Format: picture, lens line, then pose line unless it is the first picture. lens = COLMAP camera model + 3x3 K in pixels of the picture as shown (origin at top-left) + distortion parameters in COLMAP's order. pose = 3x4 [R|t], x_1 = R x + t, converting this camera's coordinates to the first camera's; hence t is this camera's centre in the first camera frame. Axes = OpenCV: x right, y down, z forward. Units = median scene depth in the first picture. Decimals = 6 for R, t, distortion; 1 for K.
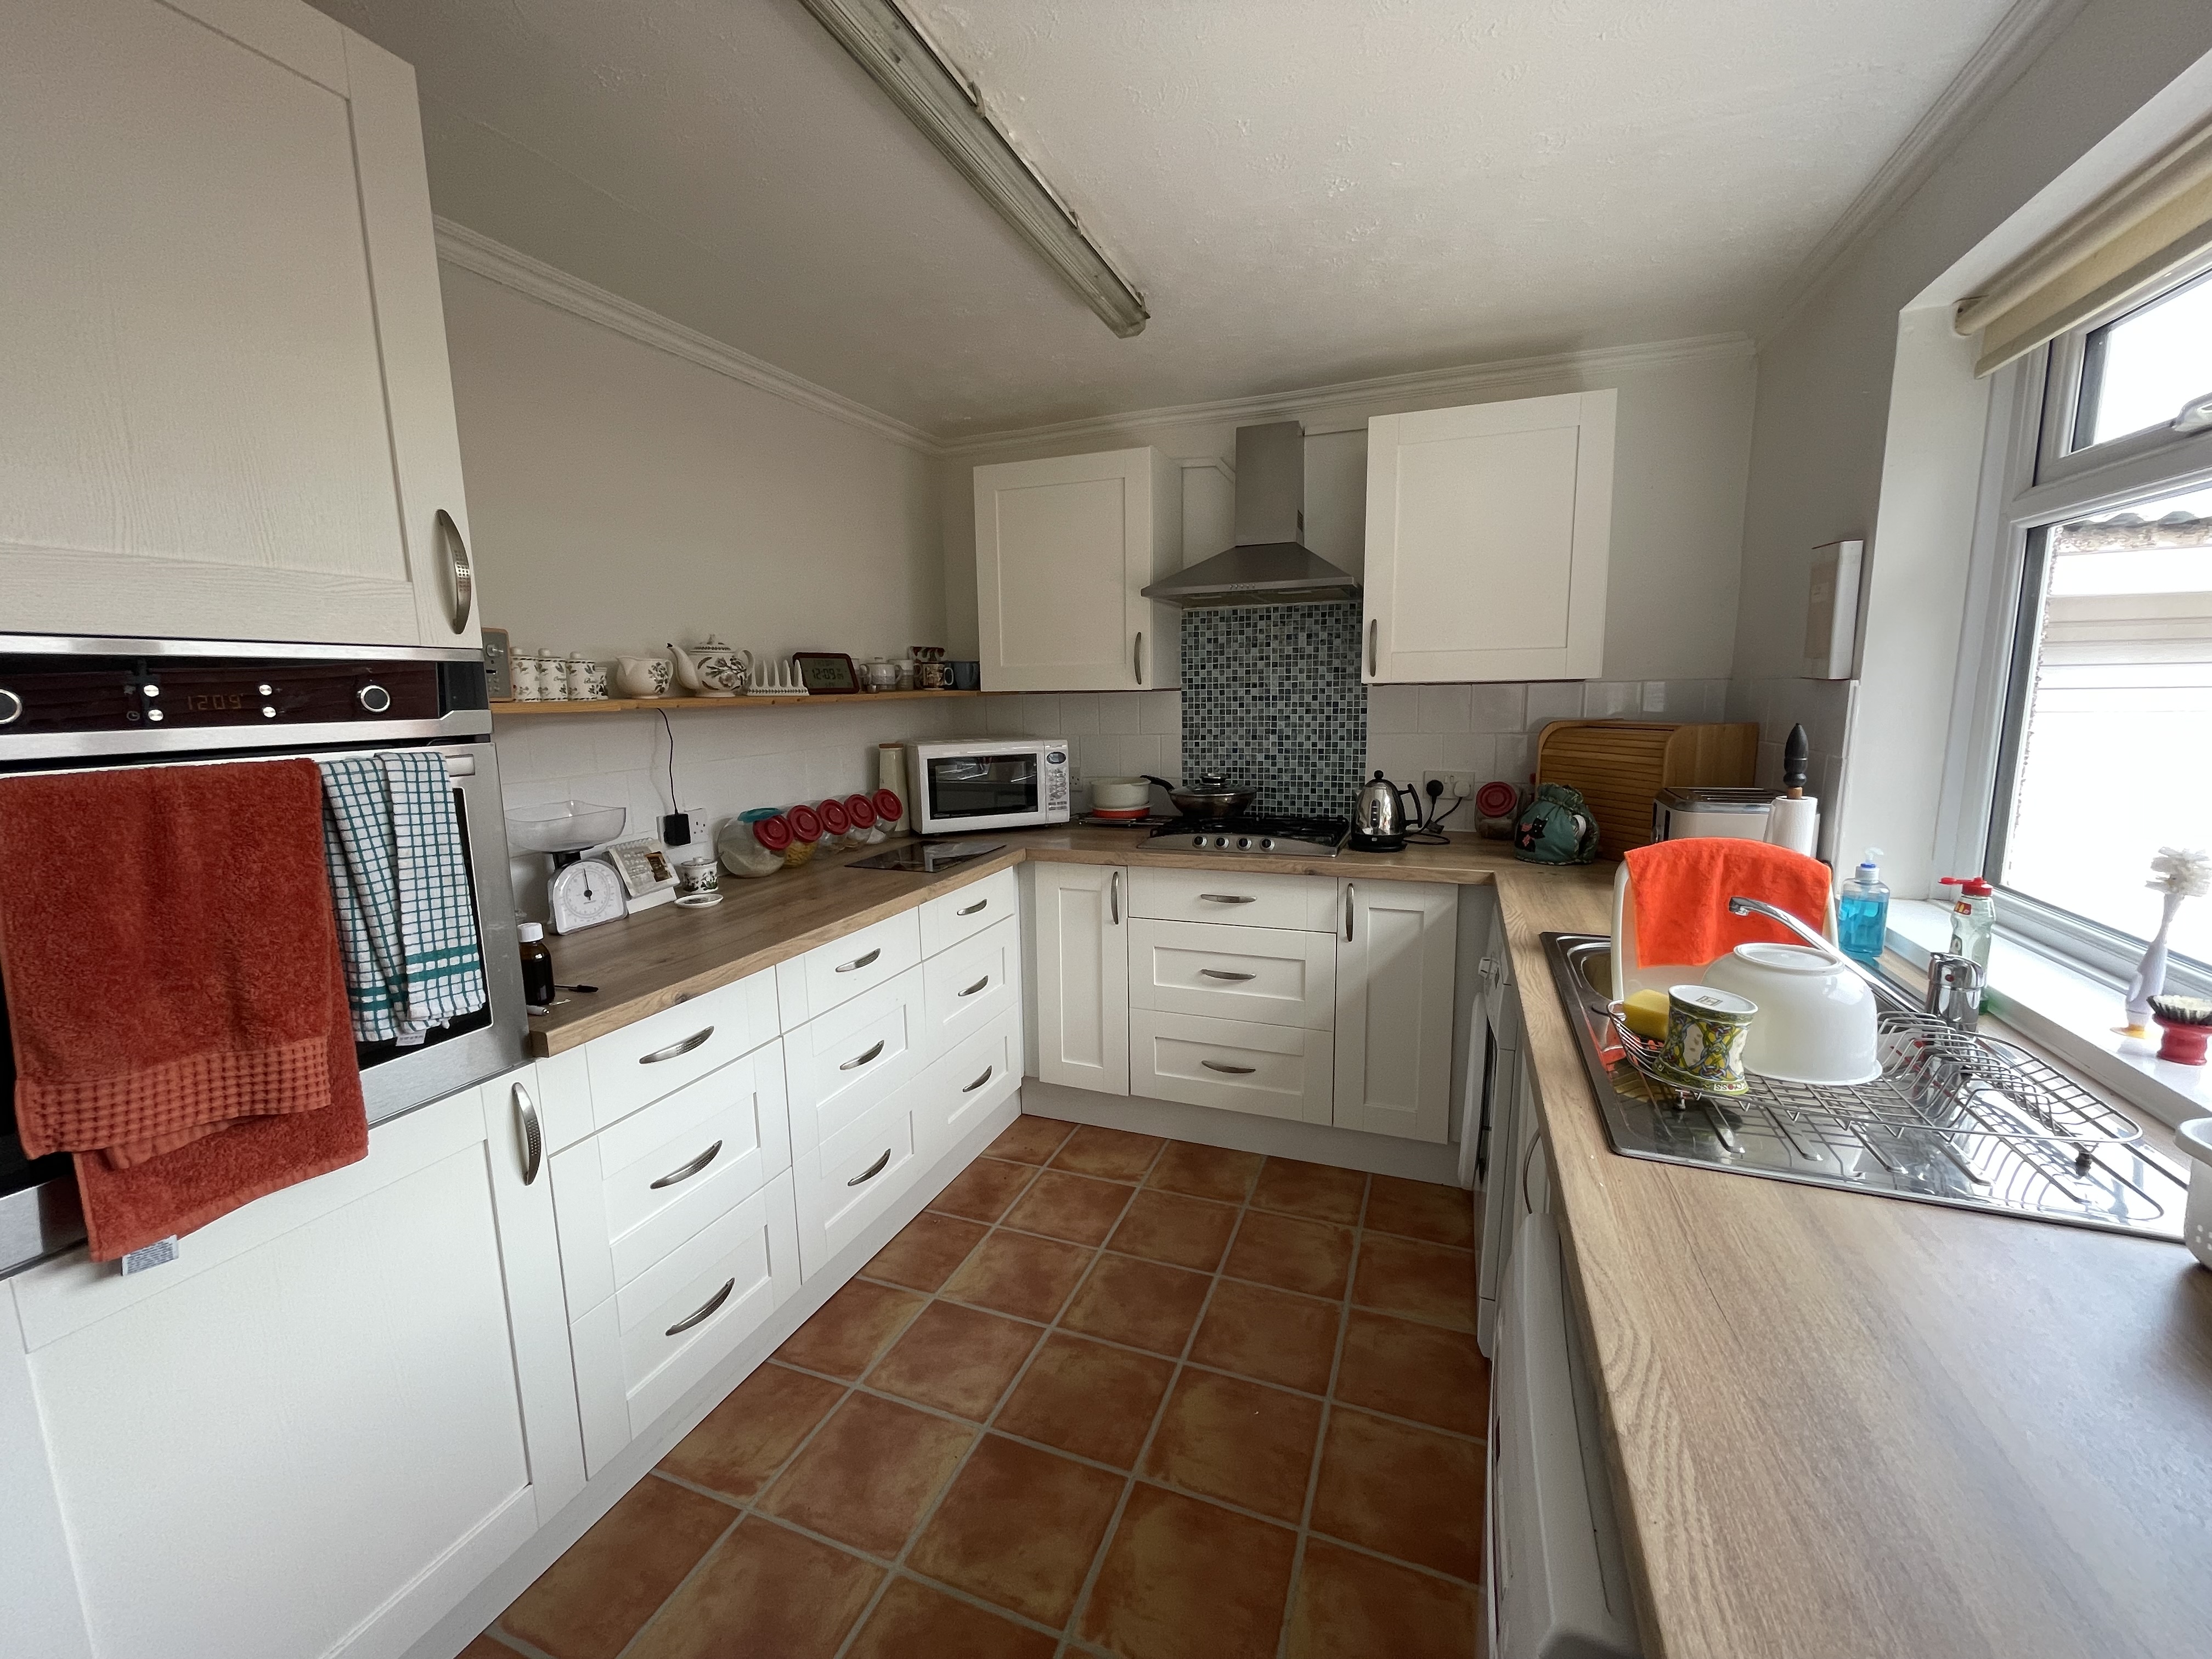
lens RADIAL K [[889.8, 0, 1107.7], [0, 889.8, 824.8], [0, 0, 1]] dist [-0.001821, 0.000126]
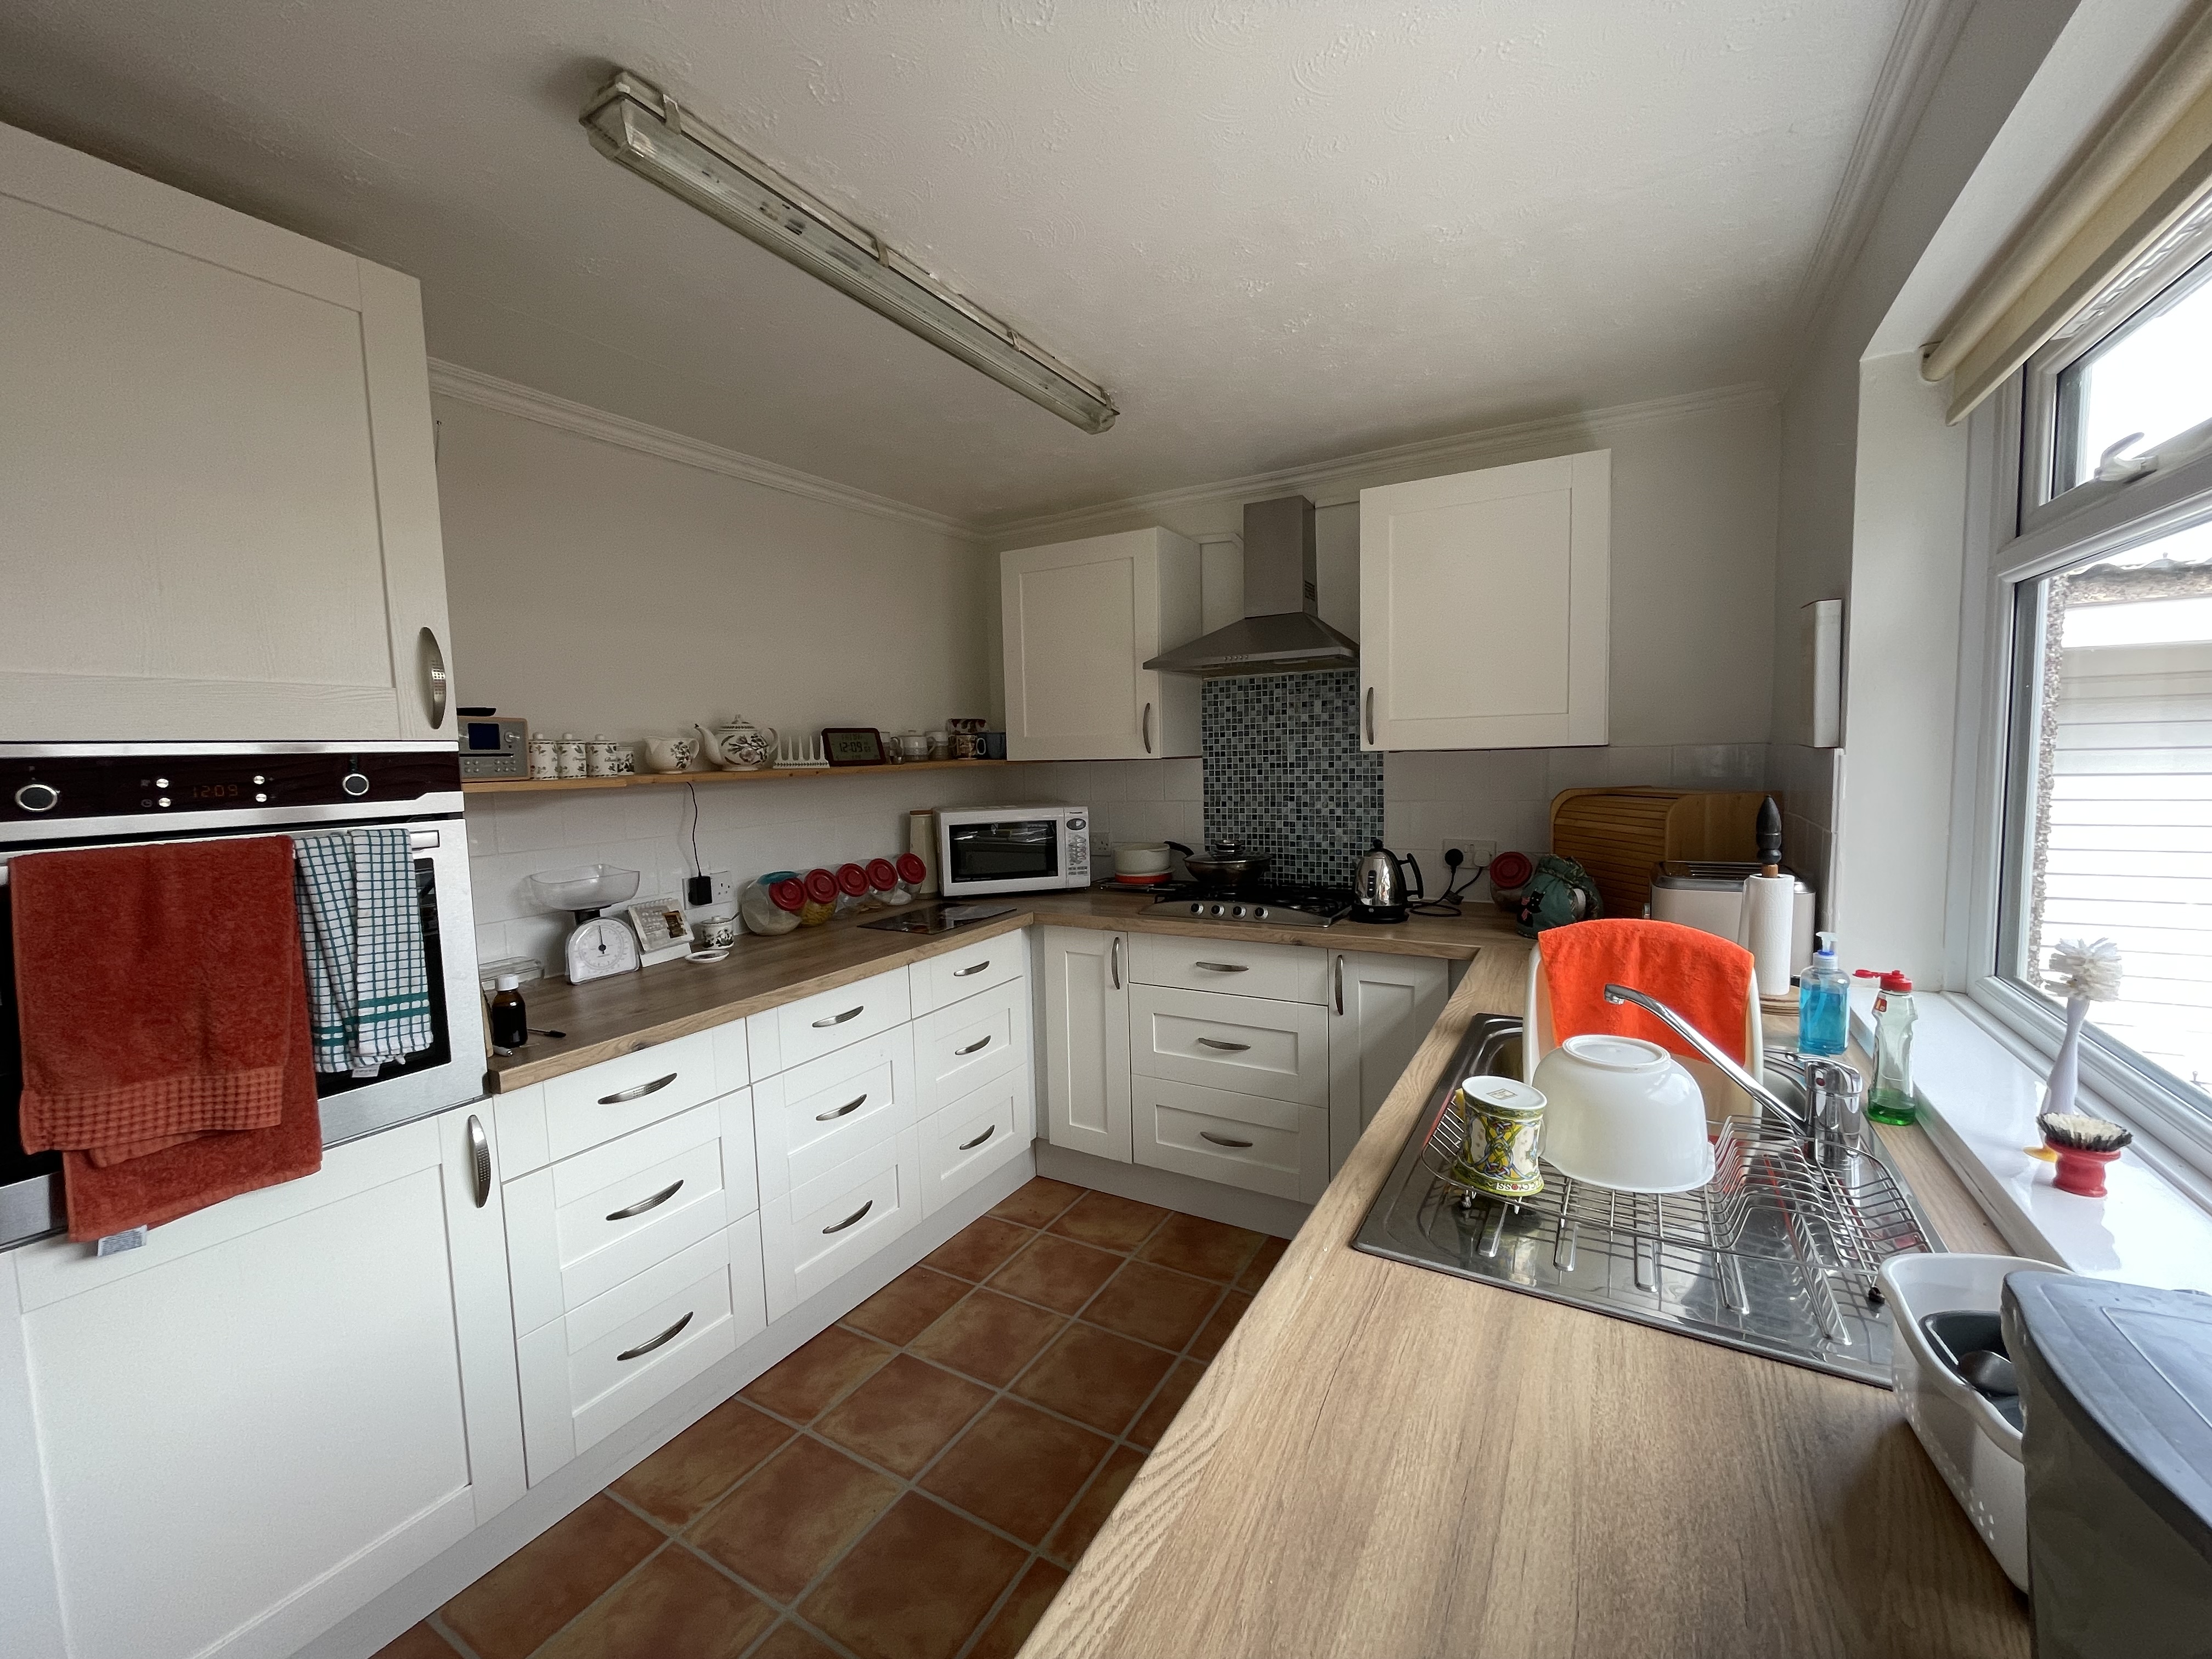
lens RADIAL K [[889.8, 0, 1105.1], [0, 889.8, 824.9], [0, 0, 1]] dist [-0.001821, 0.000126]
pose [[0.987947, 0.003073, -0.154763, 0.174823], [-0.013222, 0.997824, -0.064594, -0.010708], [0.154228, 0.065861, 0.985838, -0.014829]]
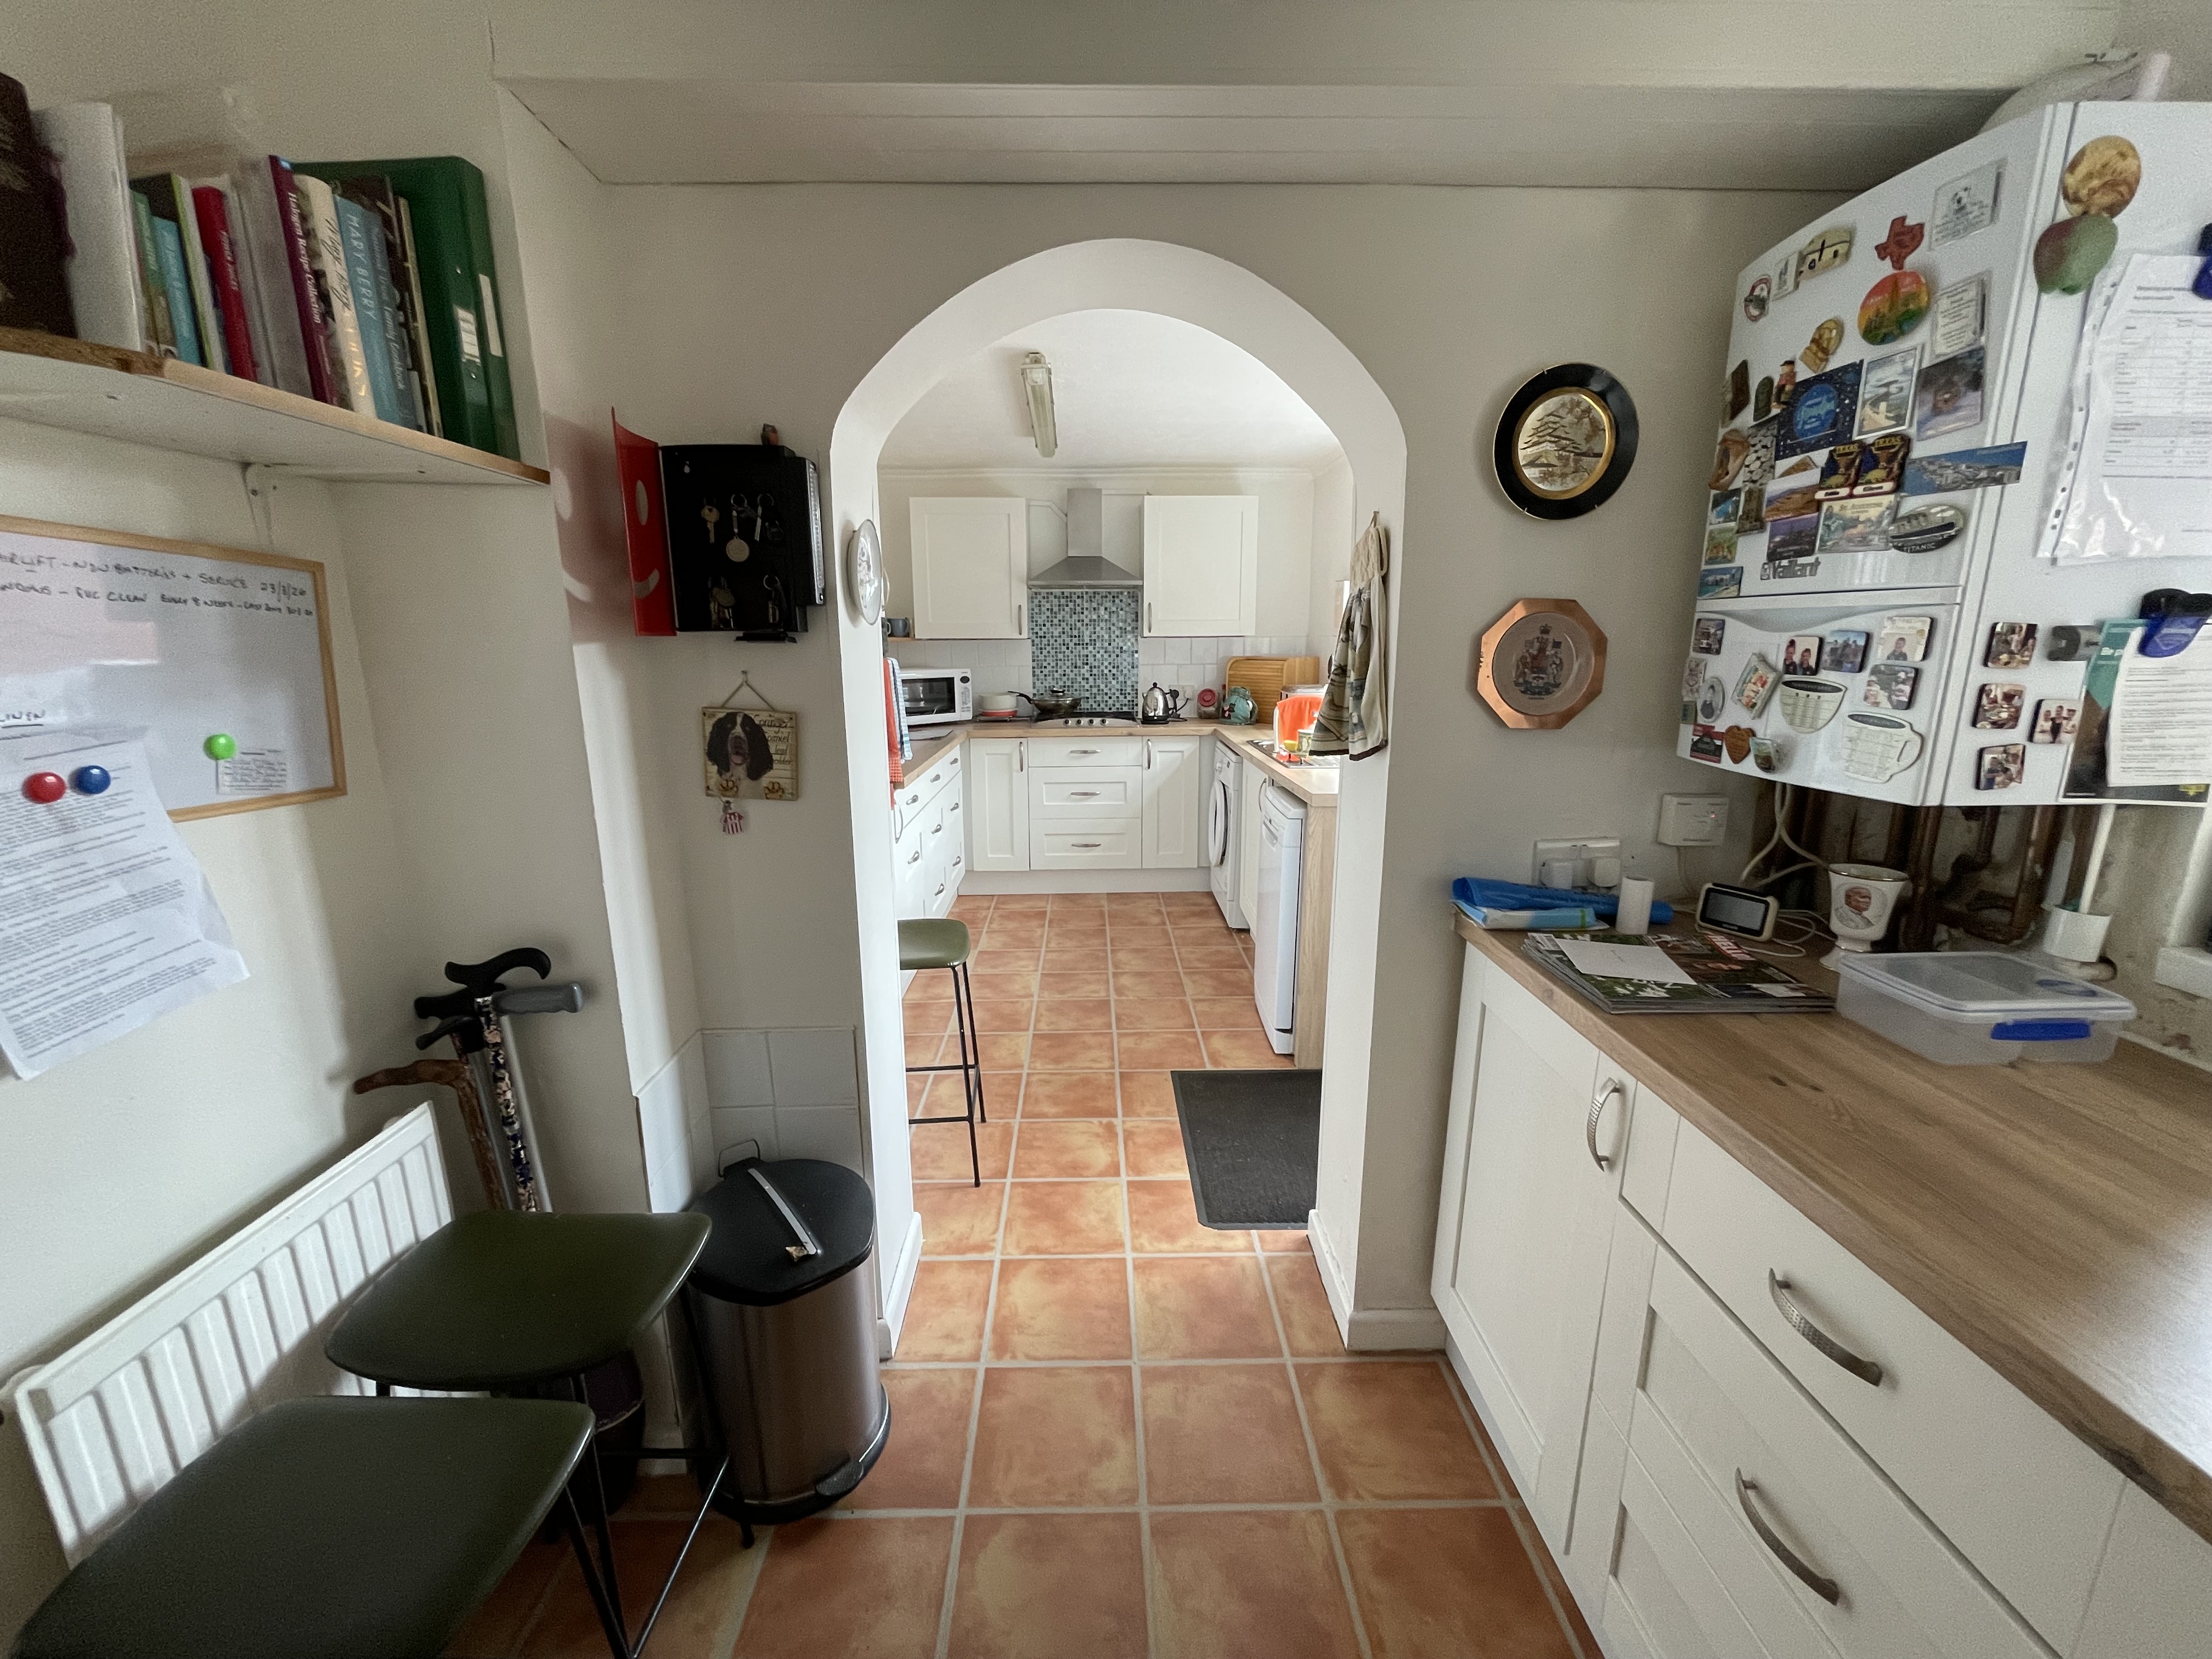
lens RADIAL K [[889.8, 0, 1097.3], [0, 889.8, 825.8], [0, 0, 1]] dist [-0.001821, 0.000126]
pose [[0.926606, -0.069156, 0.369620, -0.595627], [0.047345, 0.996577, 0.067769, 0.122338], [-0.373041, -0.045295, 0.926708, -0.822209]]
